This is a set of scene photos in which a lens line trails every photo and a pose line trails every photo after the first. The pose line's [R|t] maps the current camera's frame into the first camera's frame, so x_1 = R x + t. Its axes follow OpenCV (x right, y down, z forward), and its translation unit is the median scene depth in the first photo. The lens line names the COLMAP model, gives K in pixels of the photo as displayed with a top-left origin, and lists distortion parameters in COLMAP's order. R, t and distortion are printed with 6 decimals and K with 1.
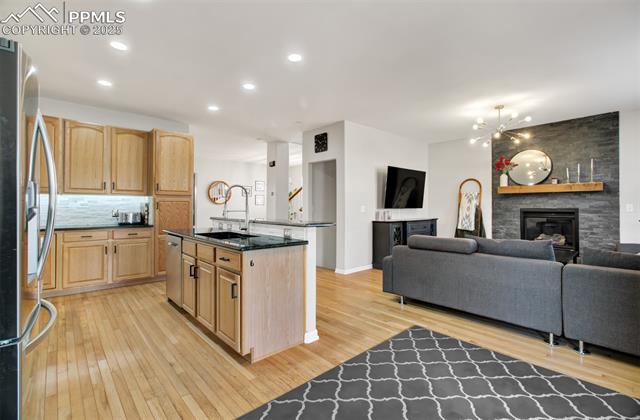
lens RADIAL K [[294.7, 0, 322.8], [0, 294.7, 205.5], [0, 0, 1]] dist [-0.003965, 0.003875]
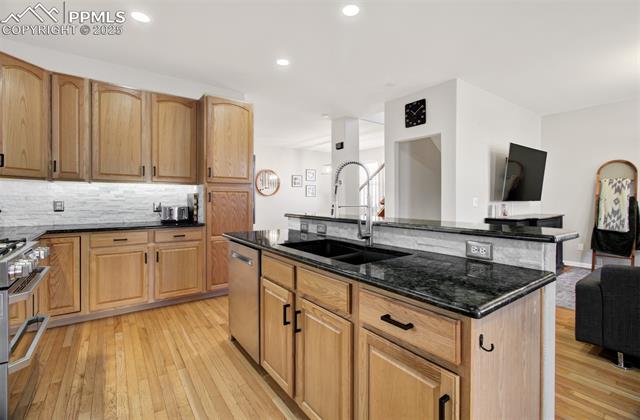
lens RADIAL K [[294.7, 0, 323.3], [0, 294.7, 201.2], [0, 0, 1]] dist [-0.003965, 0.003875]
pose [[0.994881, 0.000698, -0.101052, -0.196675], [0.000481, 0.999932, 0.011646, 0.001293], [0.101053, -0.011635, 0.994813, 0.280929]]
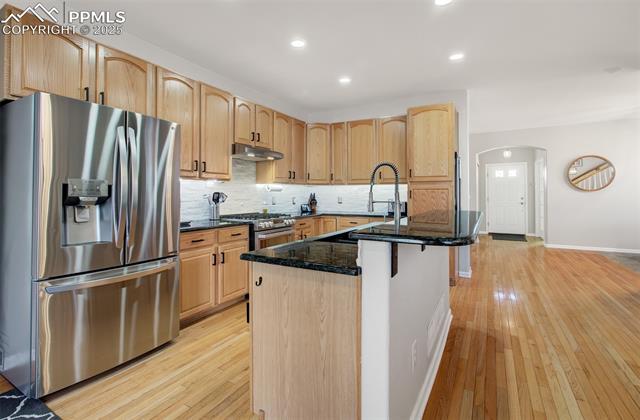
lens RADIAL K [[306.1, 0, 317.9], [0, 306.1, 191.5], [0, 0, 1]] dist [0.013901, 0.000029]
pose [[0.297048, -0.010728, -0.954802, 0.232052], [0.004672, 0.999941, -0.009782, -0.000892], [0.954851, -0.001555, 0.297081, 0.453986]]
